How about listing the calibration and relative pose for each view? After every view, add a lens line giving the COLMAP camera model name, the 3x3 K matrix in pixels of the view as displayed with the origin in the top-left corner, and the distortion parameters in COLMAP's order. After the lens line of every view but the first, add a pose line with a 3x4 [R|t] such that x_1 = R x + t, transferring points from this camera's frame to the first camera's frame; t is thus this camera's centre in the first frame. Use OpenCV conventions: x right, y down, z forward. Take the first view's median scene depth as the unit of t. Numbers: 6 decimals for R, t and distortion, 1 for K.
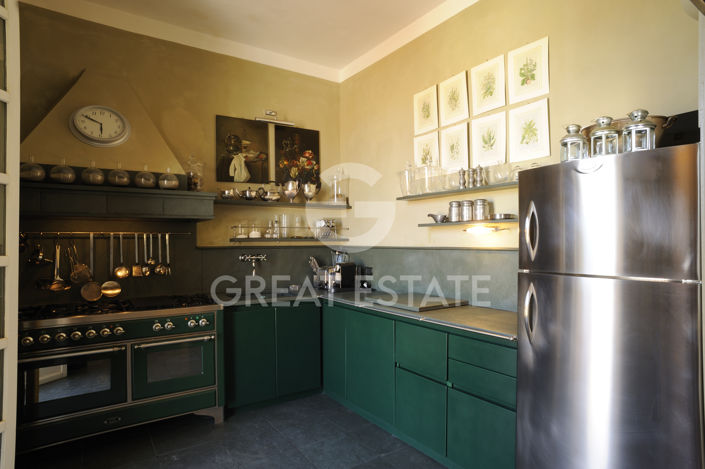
lens RADIAL K [[402.0, 0, 353.1], [0, 402.0, 238.9], [0, 0, 1]] dist [-0.096559, 0.070643]
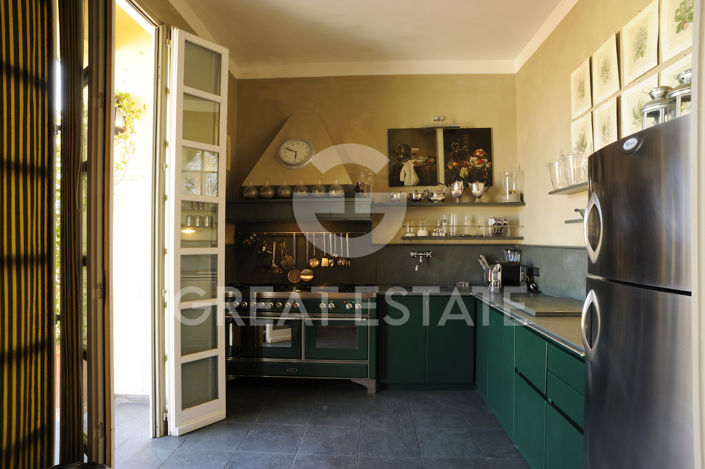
lens RADIAL K [[402.0, 0, 353.1], [0, 402.0, 238.9], [0, 0, 1]] dist [-0.096559, 0.070643]
pose [[0.792910, 0.002925, -0.609332, 0.276881], [-0.000022, 0.999989, 0.004771, -0.000344], [0.609339, -0.003769, 0.792901, 0.017814]]
